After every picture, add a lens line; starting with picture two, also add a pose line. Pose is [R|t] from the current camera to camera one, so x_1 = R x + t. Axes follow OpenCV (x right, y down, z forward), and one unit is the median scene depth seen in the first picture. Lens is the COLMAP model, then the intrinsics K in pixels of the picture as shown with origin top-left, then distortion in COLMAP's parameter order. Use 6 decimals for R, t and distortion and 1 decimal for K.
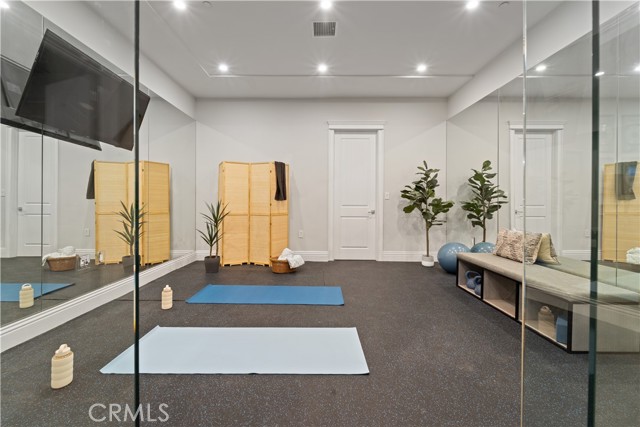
lens RADIAL K [[257.8, 0, 320.0], [0, 257.8, 213.5], [0, 0, 1]] dist [-0.000149, -0.000011]
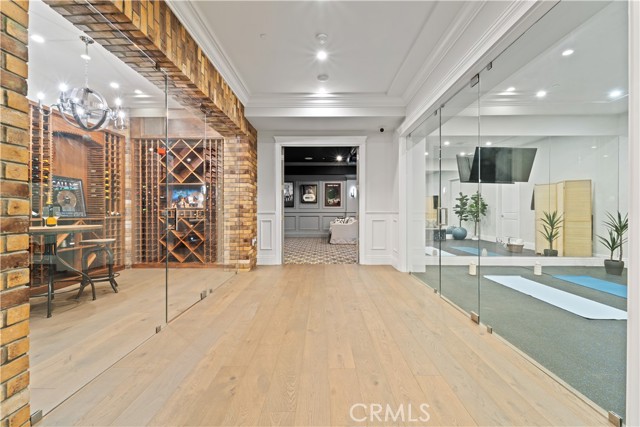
lens RADIAL K [[257.8, 0, 320.0], [0, 257.8, 213.5], [0, 0, 1]] dist [-0.000149, -0.000011]
pose [[-0.010368, 0.003948, -0.999938, 0.714162], [-0.040613, 0.999165, 0.004366, 0.010606], [0.999121, 0.040655, -0.010199, -0.271189]]
